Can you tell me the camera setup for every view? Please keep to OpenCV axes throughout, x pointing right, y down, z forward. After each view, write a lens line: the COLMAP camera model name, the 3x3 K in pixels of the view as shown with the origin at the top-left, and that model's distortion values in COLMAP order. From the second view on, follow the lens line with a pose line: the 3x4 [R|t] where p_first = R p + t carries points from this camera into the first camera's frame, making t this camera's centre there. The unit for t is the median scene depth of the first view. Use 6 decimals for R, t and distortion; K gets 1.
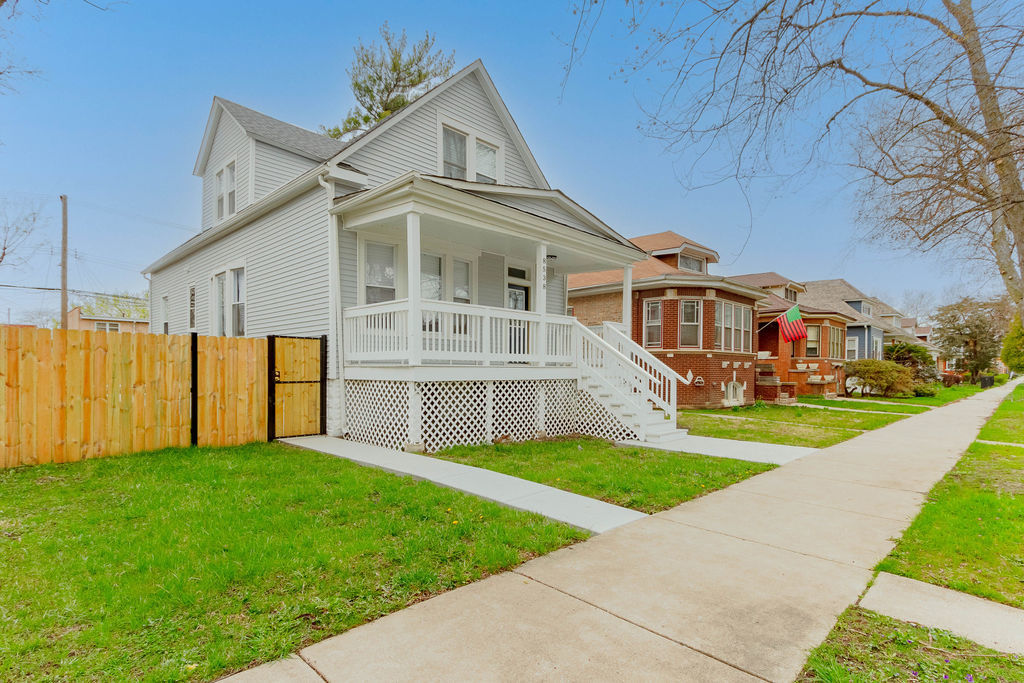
lens RADIAL K [[508.8, 0, 512.3], [0, 508.8, 376.1], [0, 0, 1]] dist [-0.001114, -0.000135]
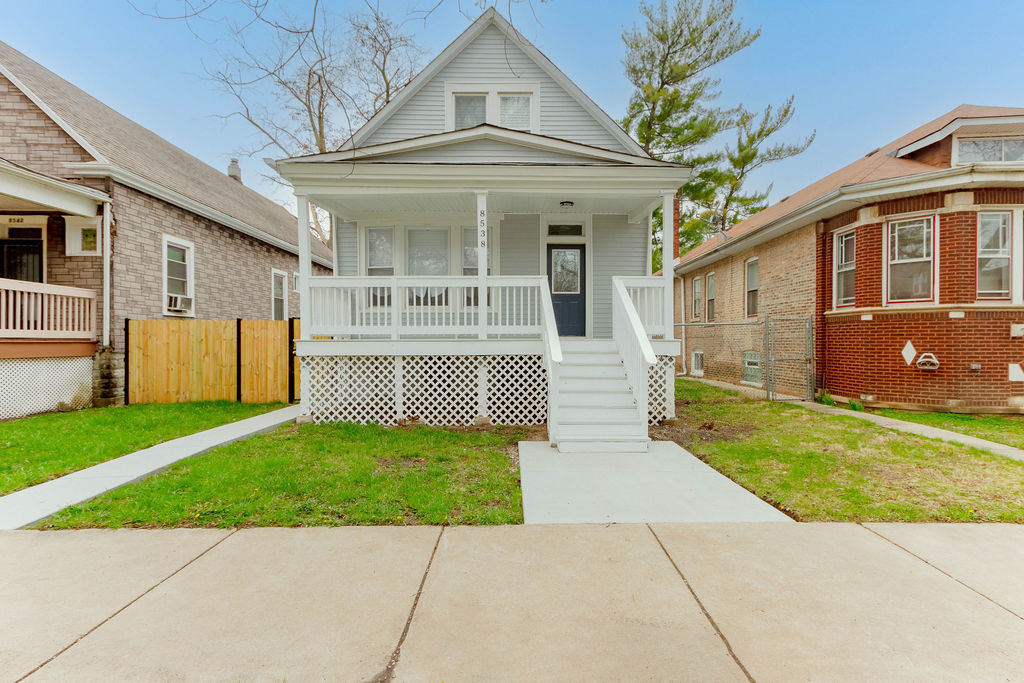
lens RADIAL K [[469.4, 0, 512.0], [0, 469.4, 341.5], [0, 0, 1]] dist [0.013979, -0.000101]
pose [[0.712464, -0.008406, -0.701658, 0.681709], [-0.002954, 0.999883, -0.014979, -0.004822], [0.701702, 0.012745, 0.712356, 0.519510]]
